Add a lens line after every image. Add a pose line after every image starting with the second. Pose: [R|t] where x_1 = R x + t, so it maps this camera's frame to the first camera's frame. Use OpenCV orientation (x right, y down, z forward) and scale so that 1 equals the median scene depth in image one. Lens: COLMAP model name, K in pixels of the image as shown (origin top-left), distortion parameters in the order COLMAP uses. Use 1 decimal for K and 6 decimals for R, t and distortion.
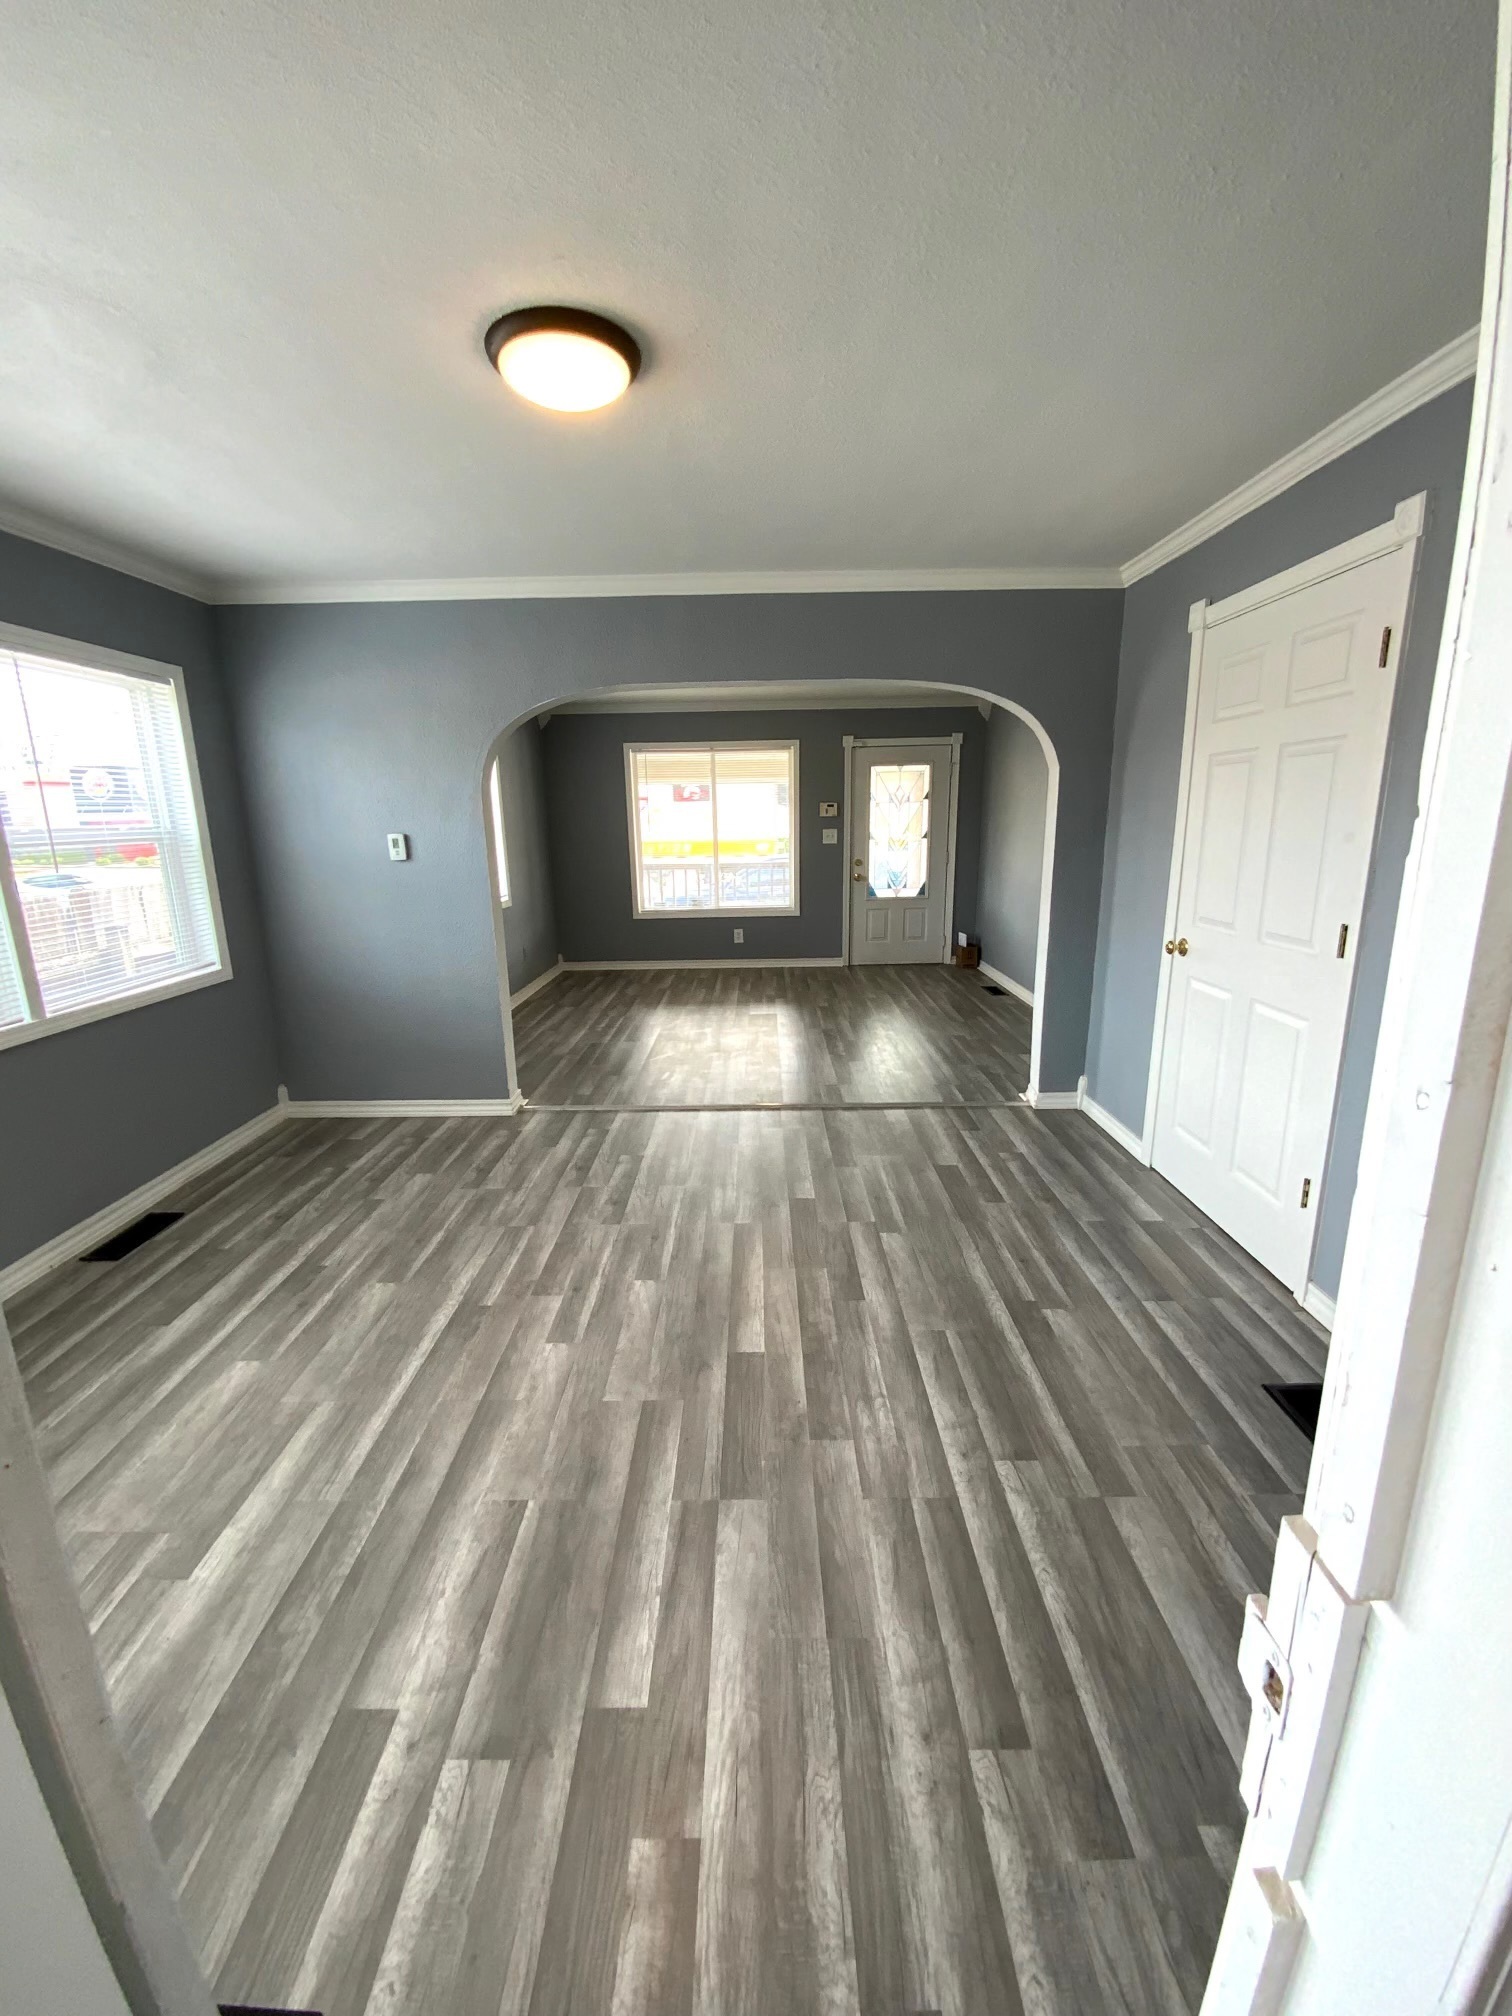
lens RADIAL K [[819.0, 0, 754.9], [0, 819.0, 1017.3], [0, 0, 1]] dist [0.013482, -0.000398]
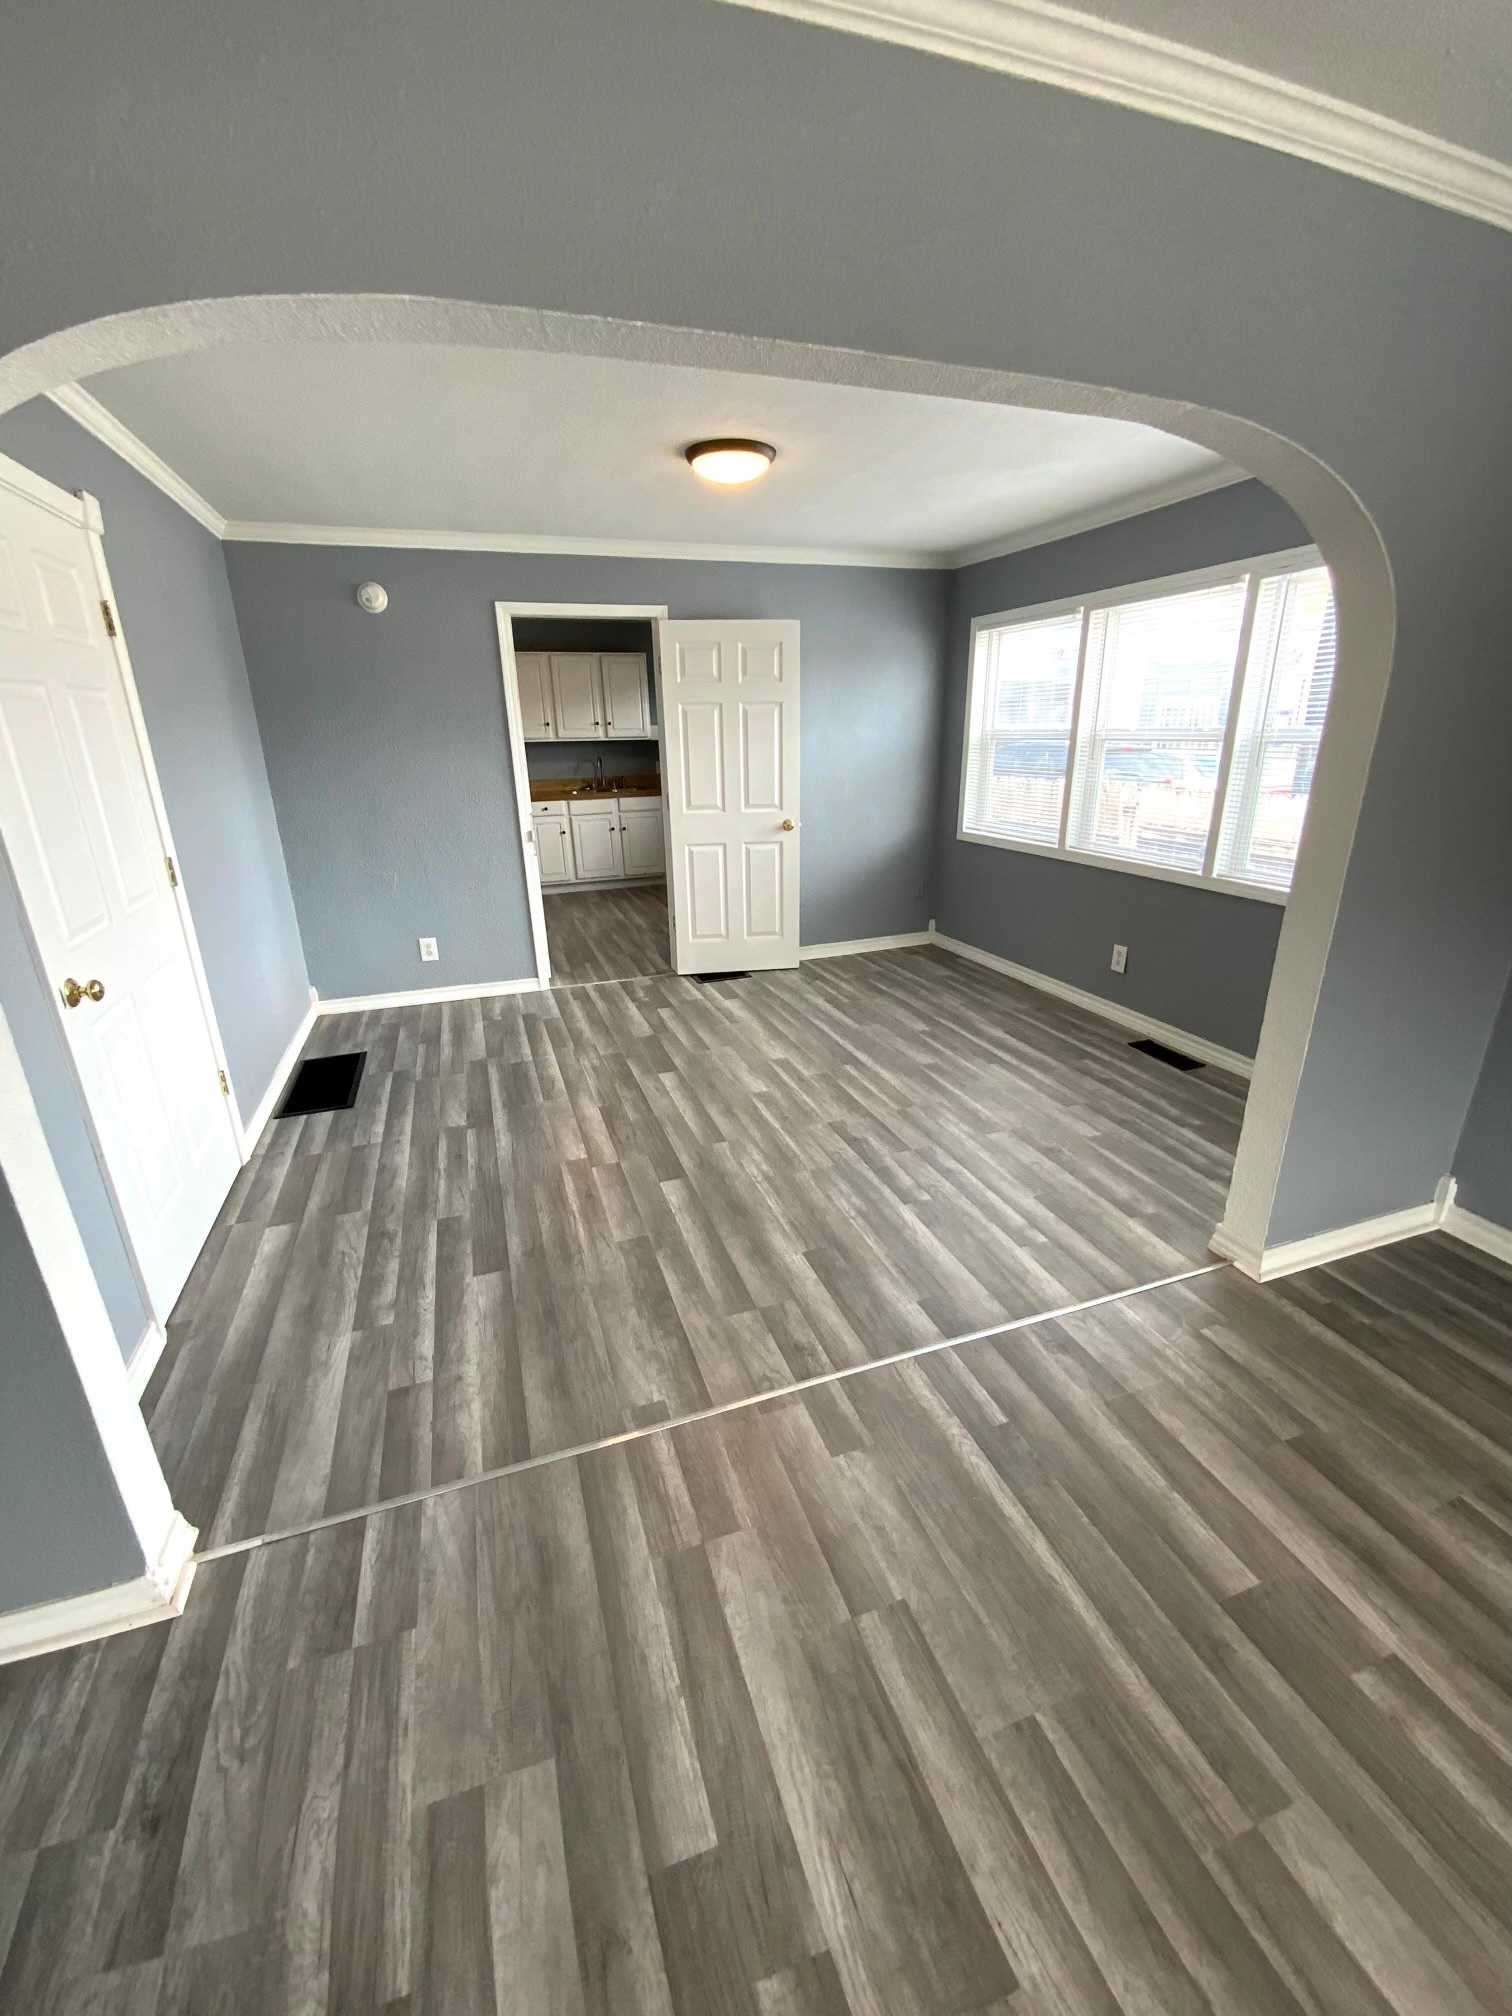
lens RADIAL K [[819.0, 0, 754.9], [0, 819.0, 1017.3], [0, 0, 1]] dist [0.013482, -0.000398]
pose [[-0.942364, 0.143144, -0.302424, 0.255847], [-0.045185, 0.841138, 0.538930, -0.487180], [0.331525, 0.521533, -0.786190, 1.908885]]
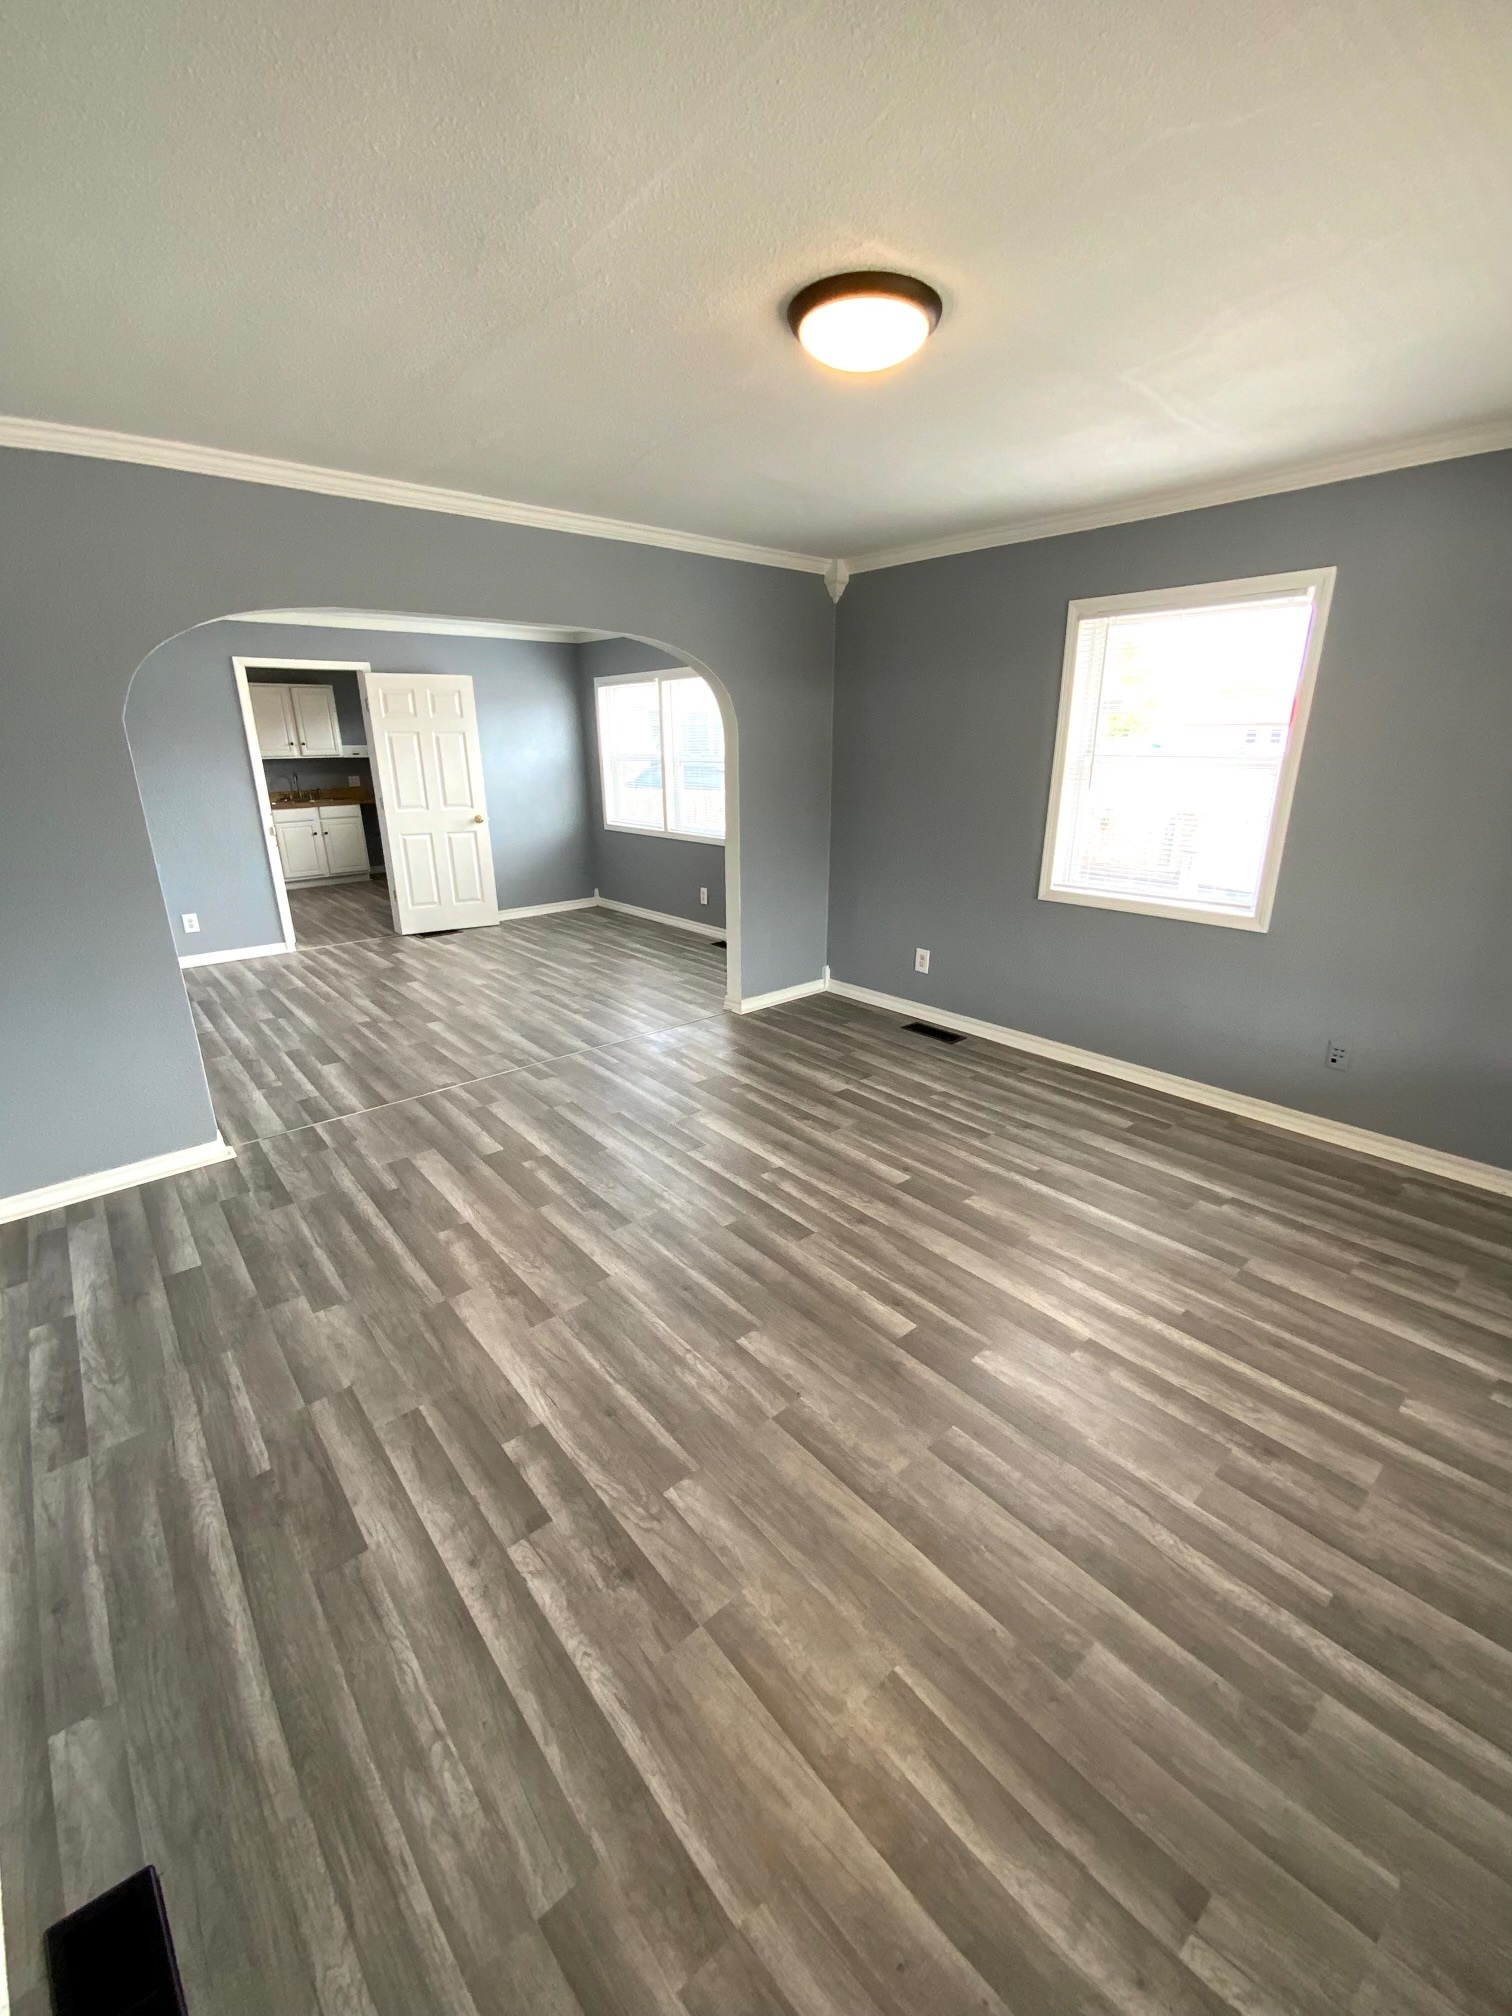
lens RADIAL K [[819.0, 0, 754.9], [0, 819.0, 1017.3], [0, 0, 1]] dist [0.013482, -0.000398]
pose [[-0.759181, 0.228973, -0.609275, 0.611349], [-0.132617, 0.862027, 0.489206, -0.695427], [0.637226, 0.452196, -0.624069, 2.680316]]
